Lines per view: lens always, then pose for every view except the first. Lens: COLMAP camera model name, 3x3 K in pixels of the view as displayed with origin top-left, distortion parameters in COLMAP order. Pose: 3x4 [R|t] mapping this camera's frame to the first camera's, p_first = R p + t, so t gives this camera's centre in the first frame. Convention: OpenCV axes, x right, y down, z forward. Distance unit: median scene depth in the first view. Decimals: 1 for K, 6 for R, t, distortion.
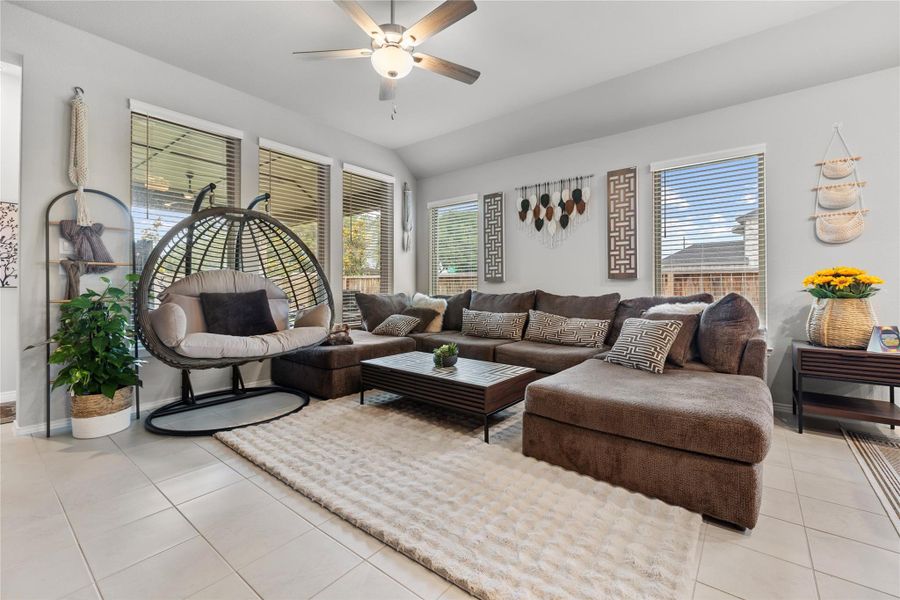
lens RADIAL K [[382.0, 0, 449.1], [0, 382.0, 283.9], [0, 0, 1]] dist [-0.002074, -0.000010]
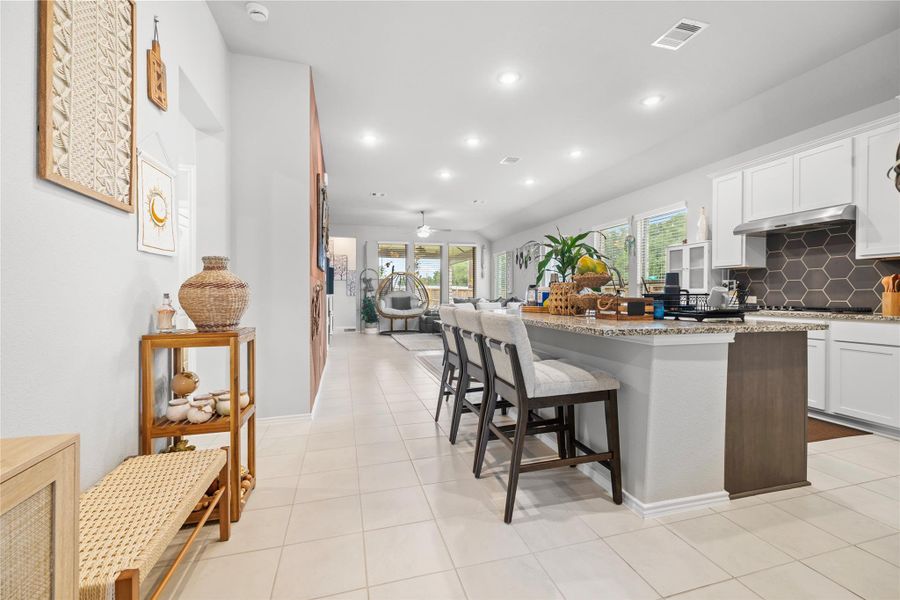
lens RADIAL K [[378.6, 0, 450.1], [0, 378.6, 291.5], [0, 0, 1]] dist [0.001489, -0.000022]
pose [[0.812146, -0.005972, -0.583424, 1.532460], [0.006229, 0.999979, -0.001565, -0.017693], [0.583422, -0.002363, 0.812166, -1.269390]]
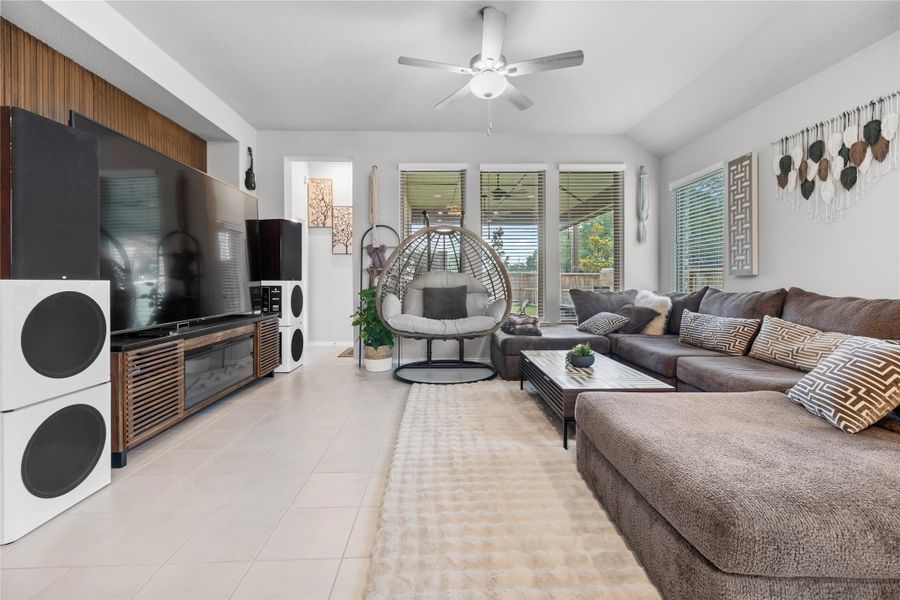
lens RADIAL K [[382.0, 0, 449.1], [0, 382.0, 283.9], [0, 0, 1]] dist [-0.002074, -0.000010]
pose [[0.647262, 0.001094, -0.762267, 0.450479], [0.007978, 0.999934, 0.008209, -0.001164], [0.762226, -0.011395, 0.647210, 0.121744]]
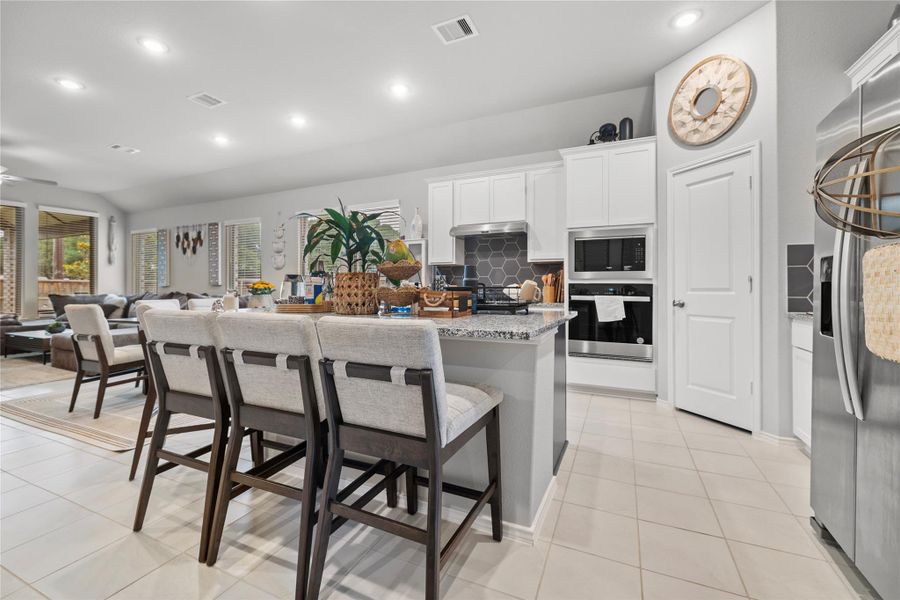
lens RADIAL K [[382.0, 0, 449.1], [0, 382.0, 283.9], [0, 0, 1]] dist [-0.002074, -0.000010]
pose [[0.969927, 0.000527, 0.243395, 1.234652], [0.000215, 0.999995, -0.003022, -0.015334], [-0.243395, 0.002983, 0.969923, -1.109087]]
